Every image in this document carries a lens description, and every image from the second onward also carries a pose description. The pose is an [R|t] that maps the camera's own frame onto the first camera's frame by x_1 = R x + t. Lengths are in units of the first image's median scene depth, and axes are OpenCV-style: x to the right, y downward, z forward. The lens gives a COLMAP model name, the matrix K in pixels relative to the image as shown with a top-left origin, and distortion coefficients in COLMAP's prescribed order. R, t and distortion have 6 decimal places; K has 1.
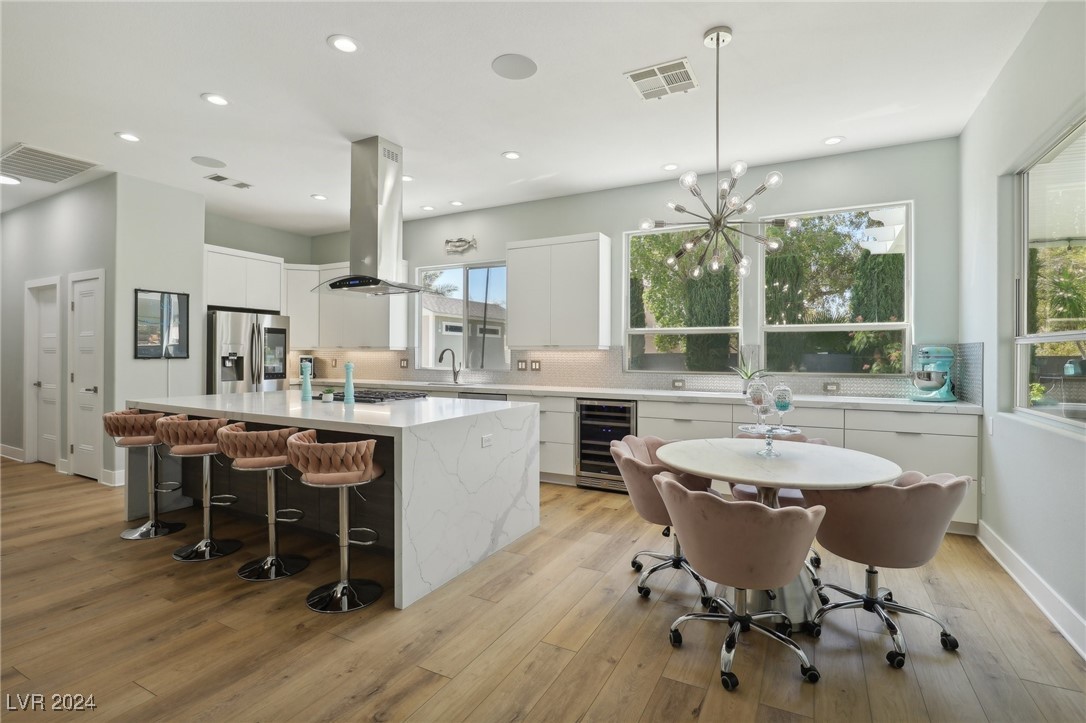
lens RADIAL K [[517.0, 0, 546.0], [0, 517.0, 354.3], [0, 0, 1]] dist [-0.018900, 0.001259]
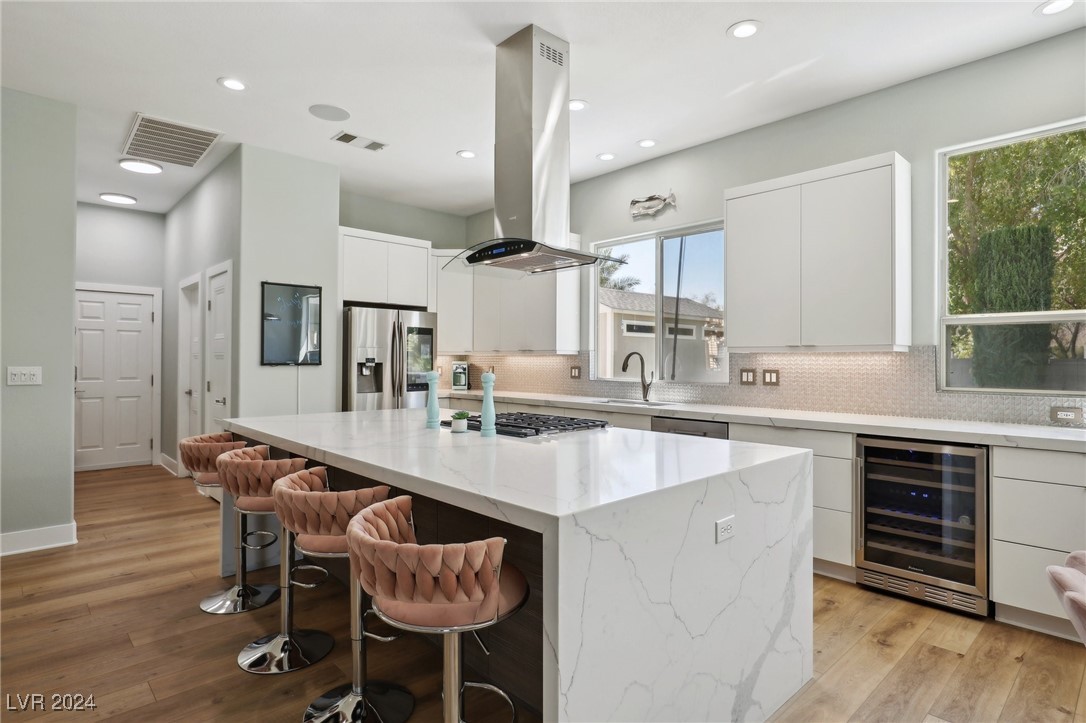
lens RADIAL K [[577.0, 0, 545.4], [0, 577.0, 357.5], [0, 0, 1]] dist [-0.000671, 0.000234]
pose [[0.947145, -0.001671, -0.320803, -0.065419], [-0.000323, 0.999981, -0.006163, 0.001667], [0.320807, 0.005941, 0.947126, 0.266035]]
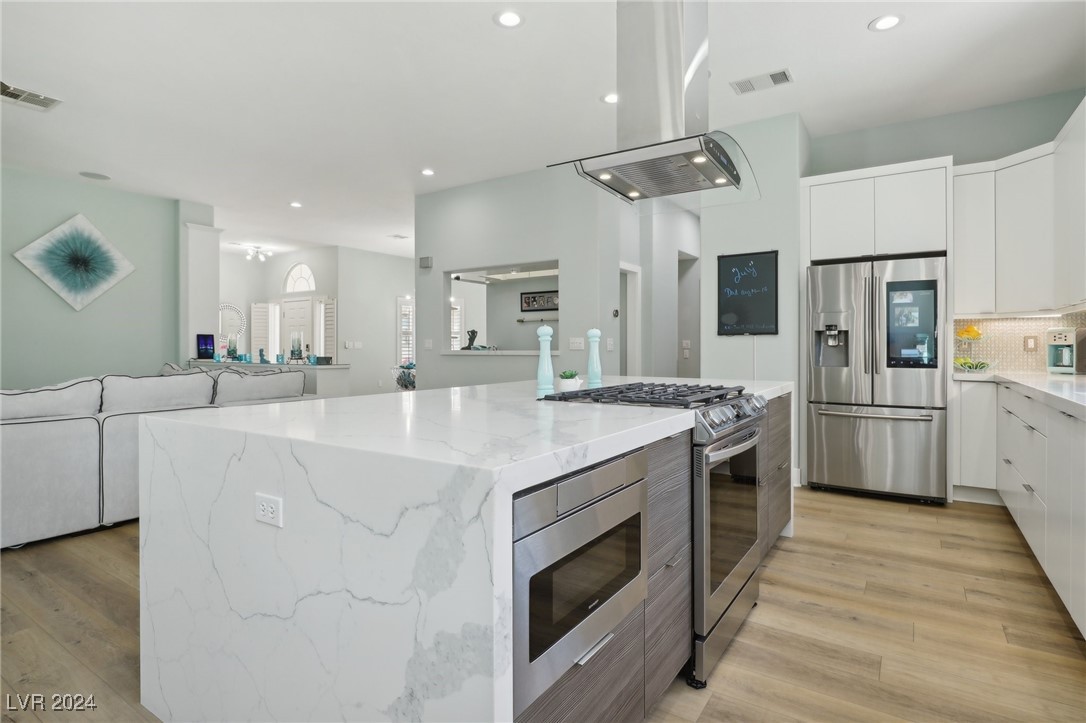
lens RADIAL K [[550.9, 0, 544.6], [0, 550.9, 353.6], [0, 0, 1]] dist [-0.025992, 0.001880]
pose [[-0.093138, 0.006616, -0.995631, 0.170669], [0.000756, 0.999978, 0.006574, 0.035244], [0.995653, -0.000140, -0.093141, 0.818279]]
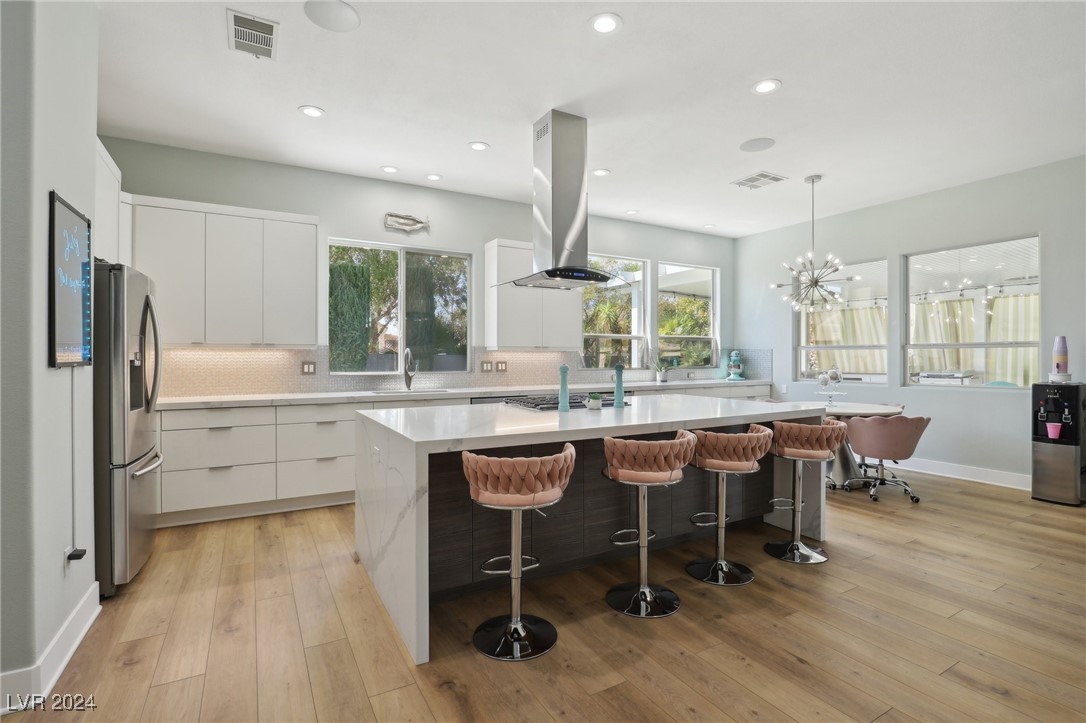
lens RADIAL K [[526.0, 0, 534.3], [0, 526.0, 355.9], [0, 0, 1]] dist [-0.023887, -0.000123]
pose [[0.527063, -0.002168, 0.849823, -0.990679], [-0.002132, 0.999990, 0.003873, -0.002558], [-0.849823, -0.003853, 0.527054, 0.487497]]
